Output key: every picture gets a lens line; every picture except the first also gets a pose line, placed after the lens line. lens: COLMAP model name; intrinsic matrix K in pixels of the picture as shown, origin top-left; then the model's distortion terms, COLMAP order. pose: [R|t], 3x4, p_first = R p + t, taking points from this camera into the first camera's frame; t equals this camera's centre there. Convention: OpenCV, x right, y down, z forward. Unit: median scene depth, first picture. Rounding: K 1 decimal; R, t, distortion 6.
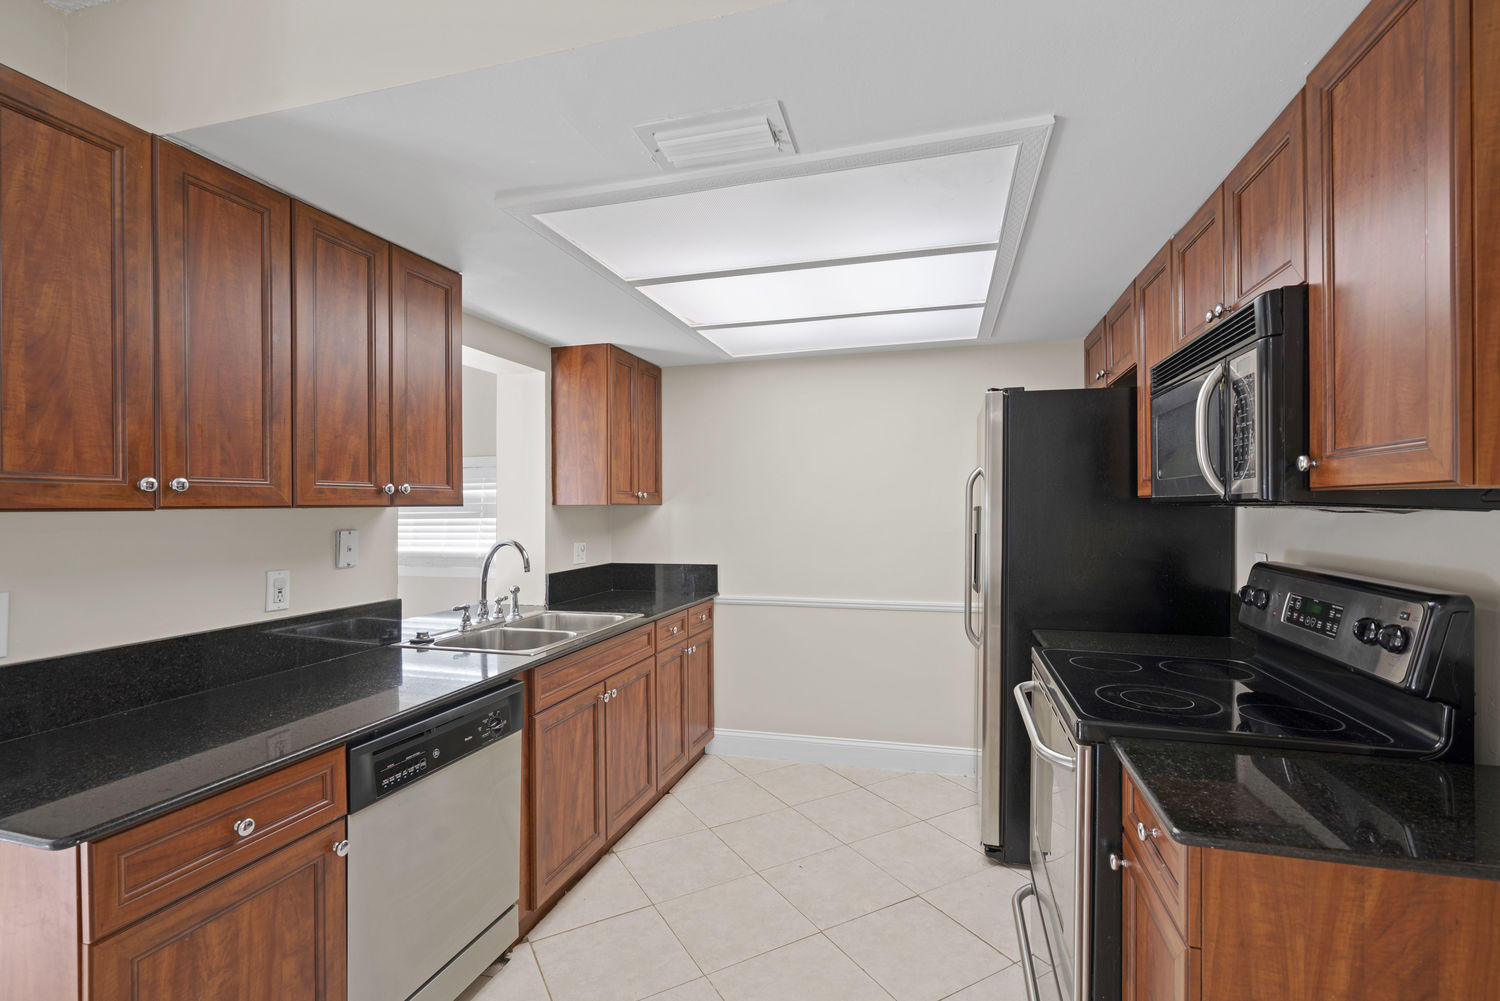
lens RADIAL K [[687.1, 0, 748.9], [0, 687.1, 508.3], [0, 0, 1]] dist [-0.003929, 0.000761]
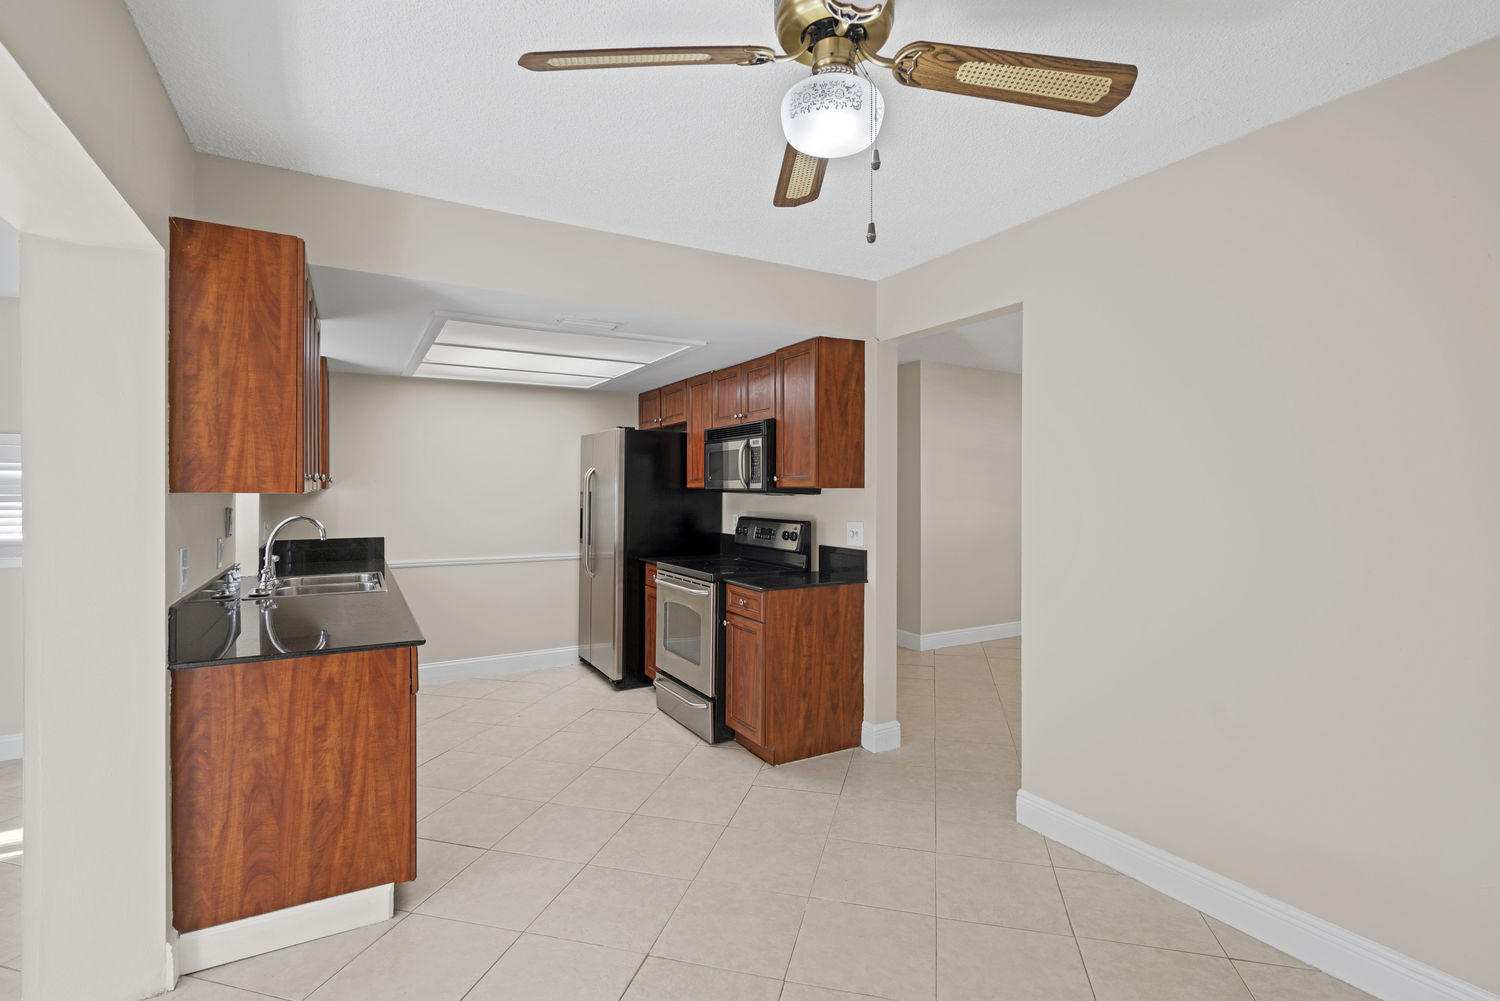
lens RADIAL K [[687.1, 0, 752.2], [0, 687.1, 494.3], [0, 0, 1]] dist [-0.003929, 0.000761]
pose [[0.691317, 0.003964, 0.722541, -1.232128], [-0.005116, 0.999987, -0.000591, 0.003835], [-0.722533, -0.003288, 0.691328, -0.870240]]
